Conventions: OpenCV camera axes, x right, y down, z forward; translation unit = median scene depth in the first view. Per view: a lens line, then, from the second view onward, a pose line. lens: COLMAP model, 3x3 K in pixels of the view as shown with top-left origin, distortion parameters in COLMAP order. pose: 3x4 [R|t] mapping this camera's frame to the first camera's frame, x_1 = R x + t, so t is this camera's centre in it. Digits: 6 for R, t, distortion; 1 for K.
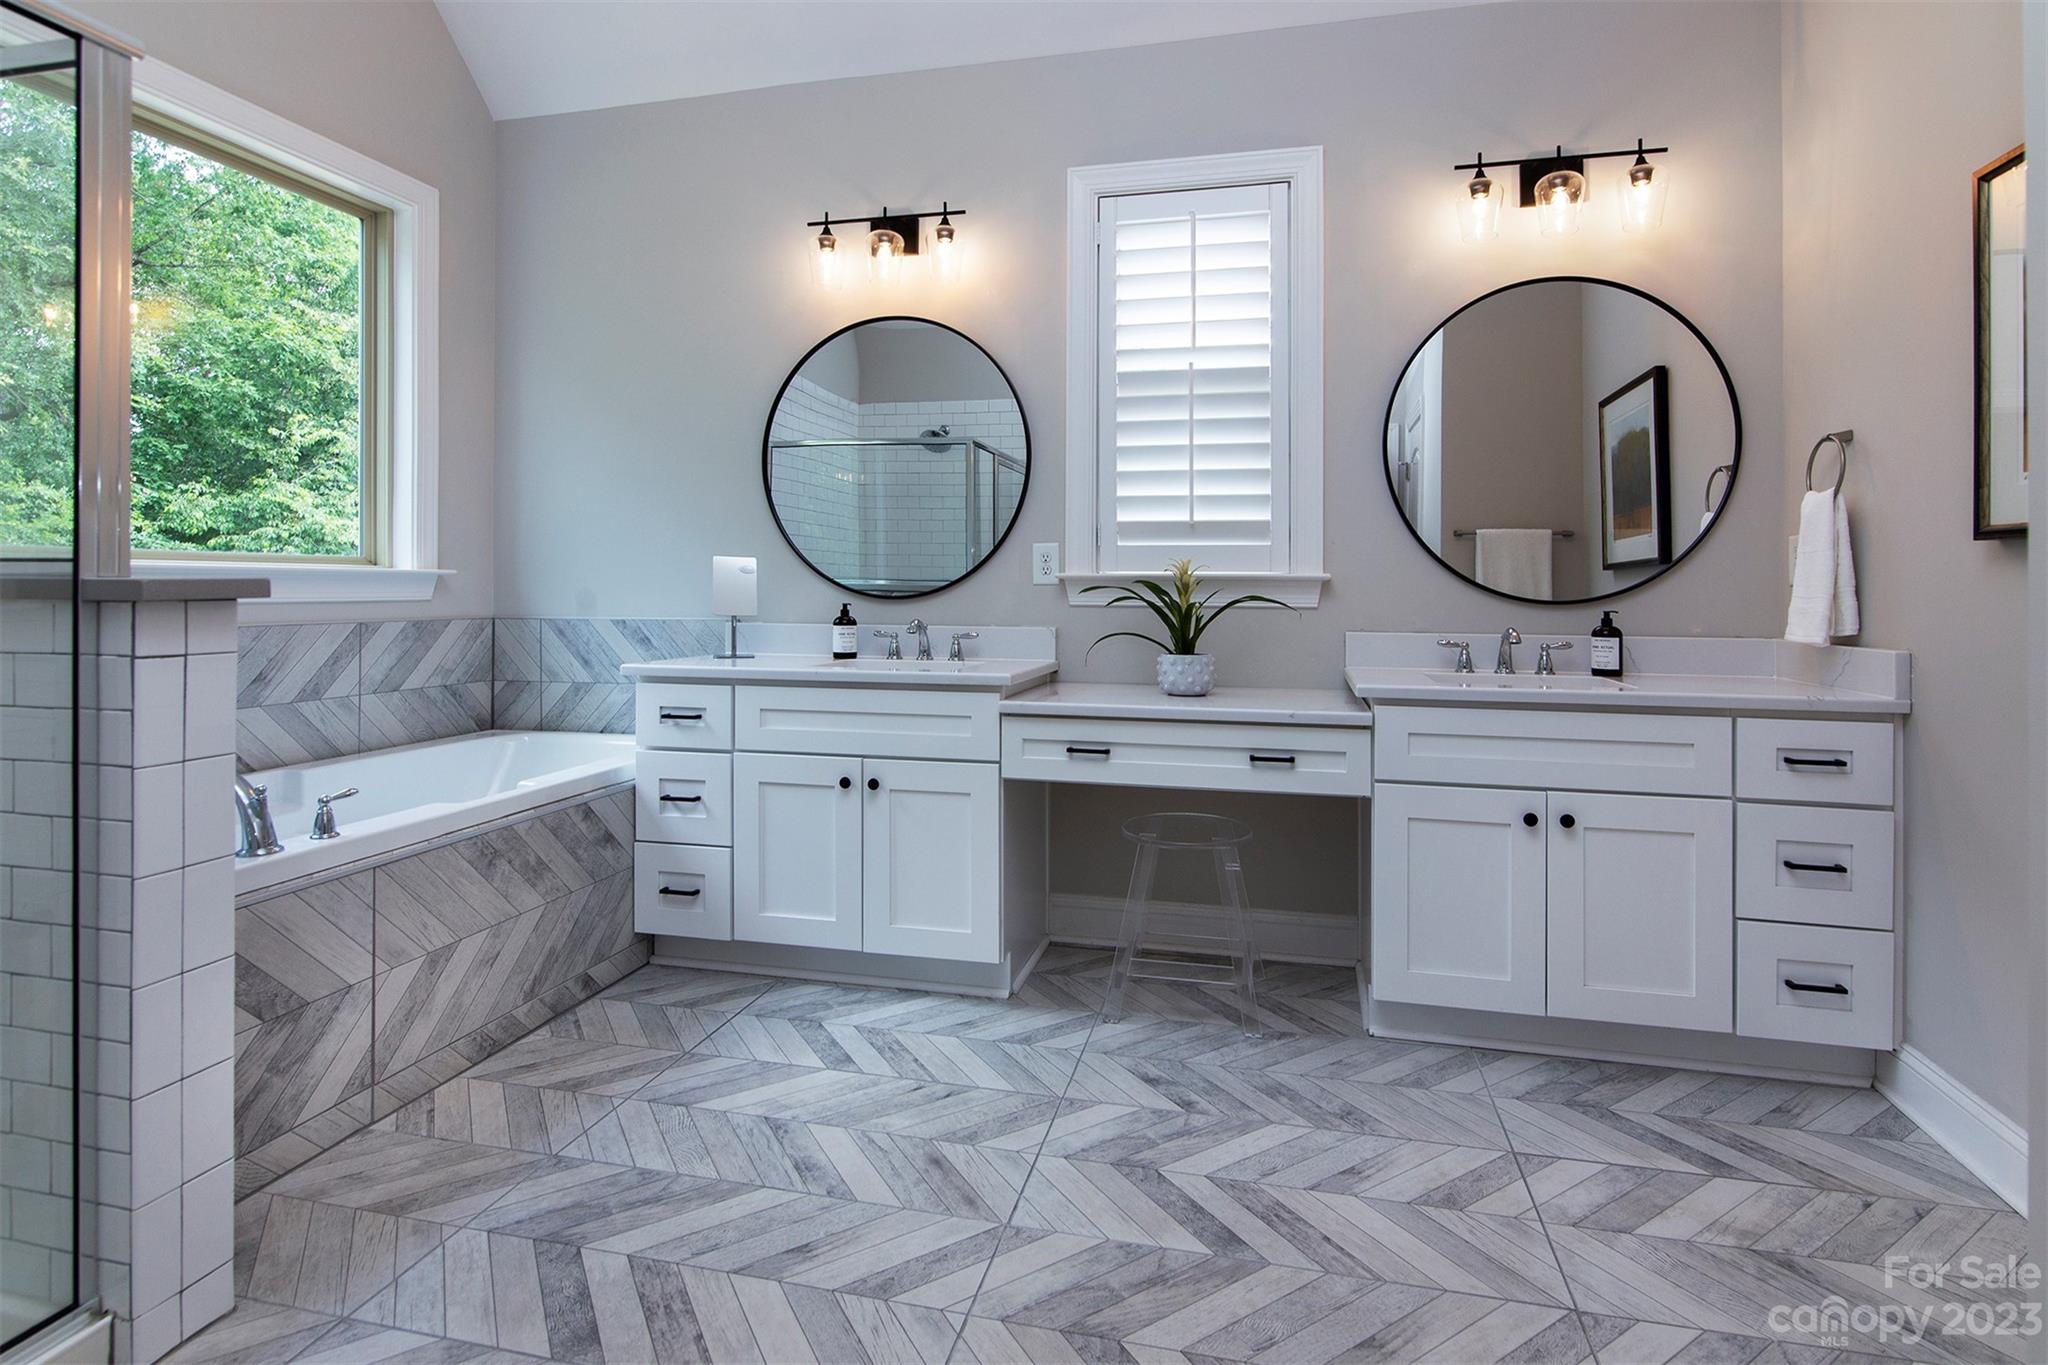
lens RADIAL K [[1039.4, 0, 1069.1], [0, 1039.4, 597.4], [0, 0, 1]] dist [0.000077, -0.000135]
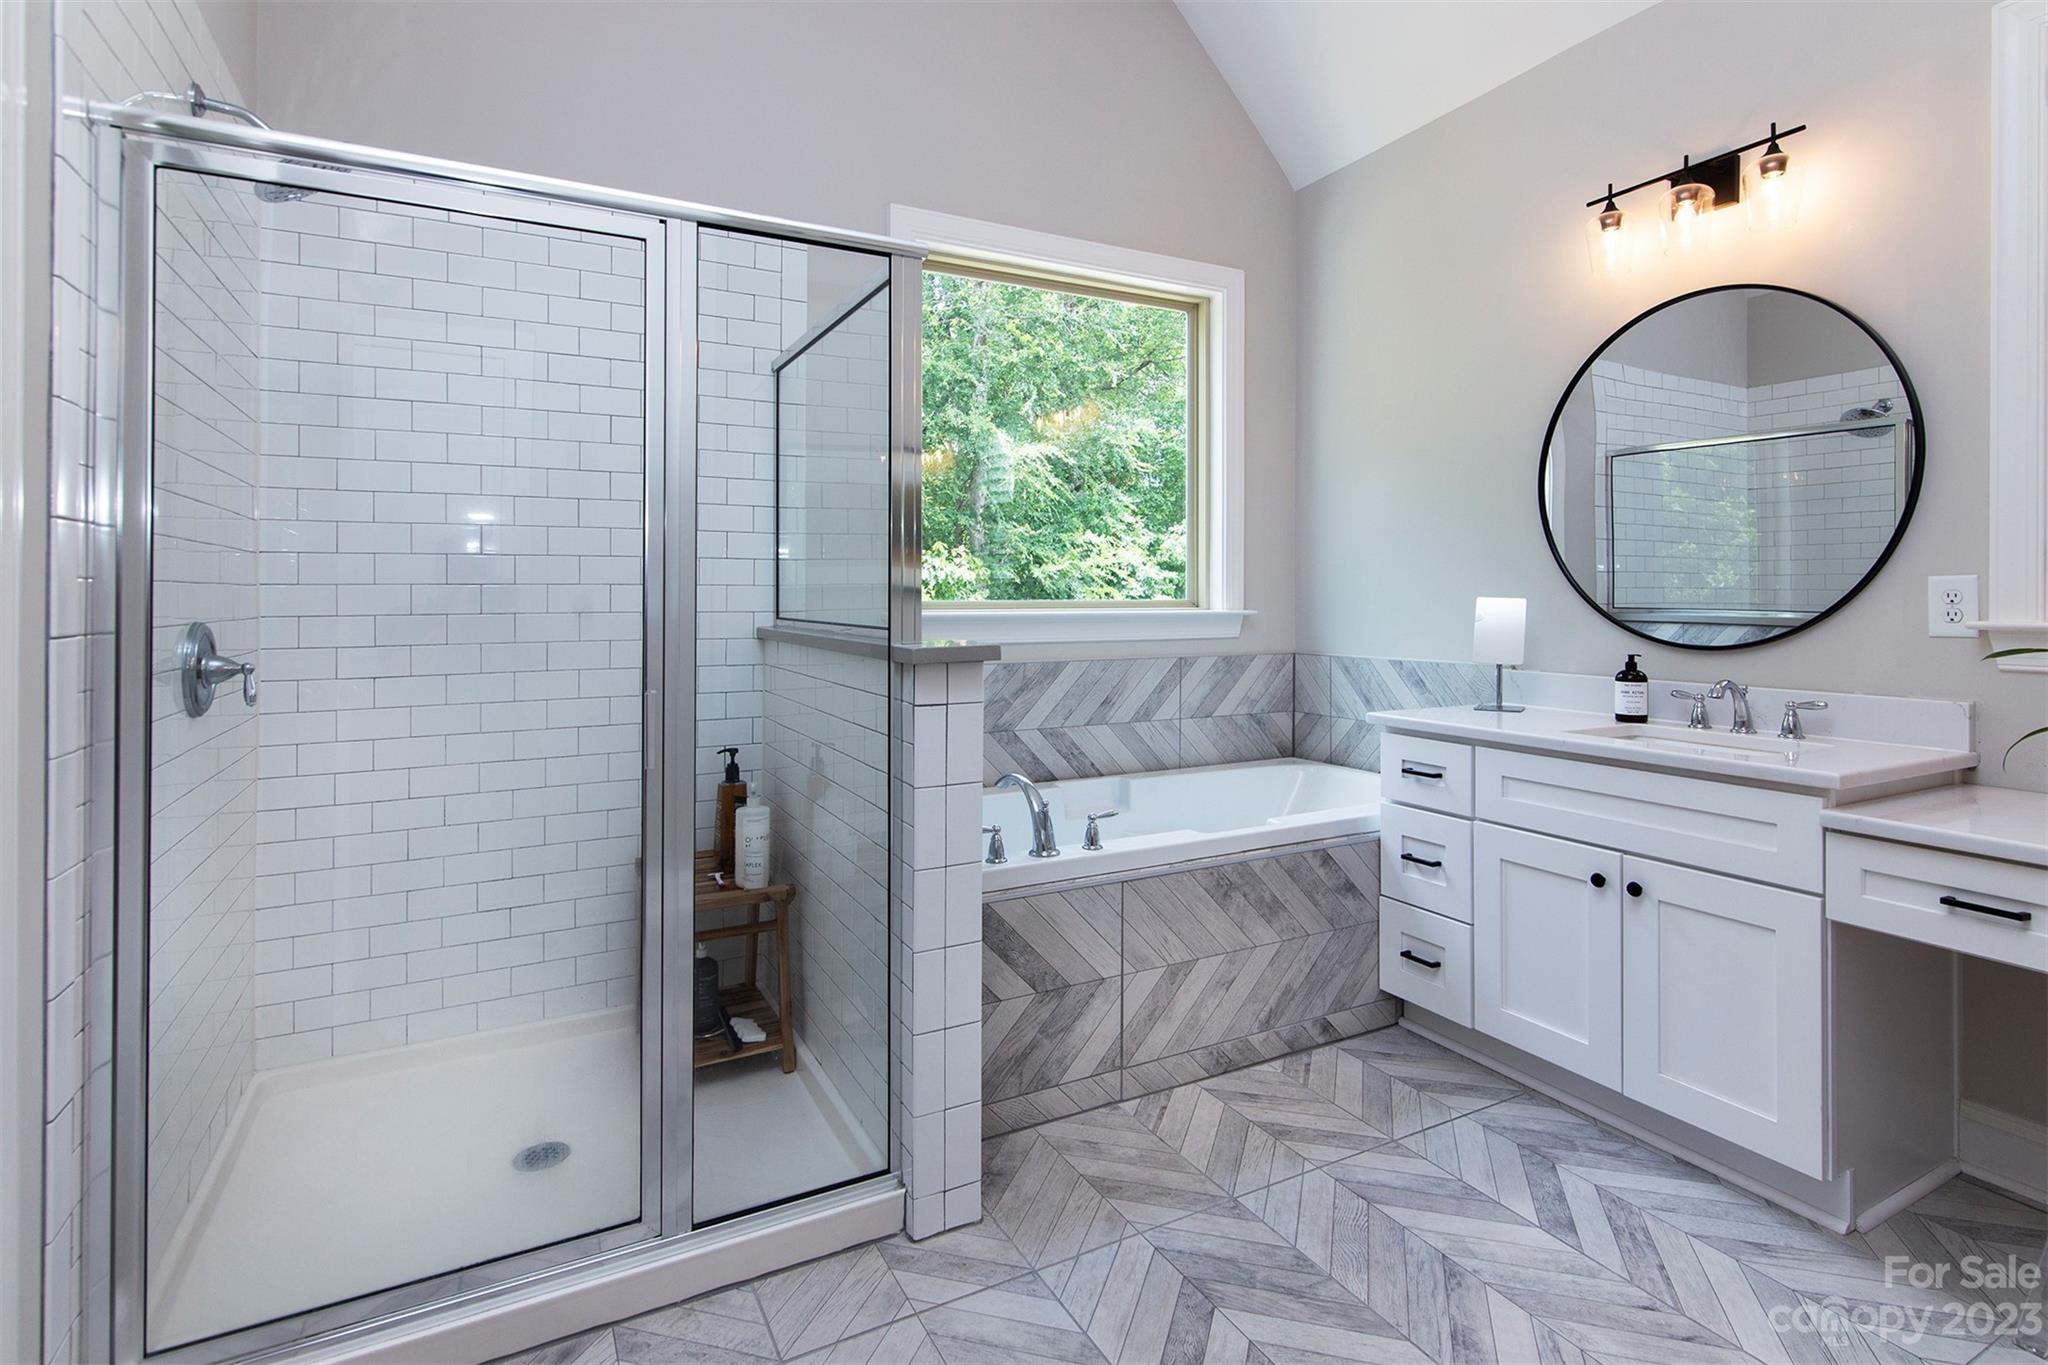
lens RADIAL K [[1039.4, 0, 1069.1], [0, 1039.4, 597.4], [0, 0, 1]] dist [0.000077, -0.000135]
pose [[0.652152, -0.002614, -0.758084, 0.135570], [-0.000872, 0.999991, -0.004199, -0.041221], [0.758088, 0.003399, 0.652144, 0.149813]]
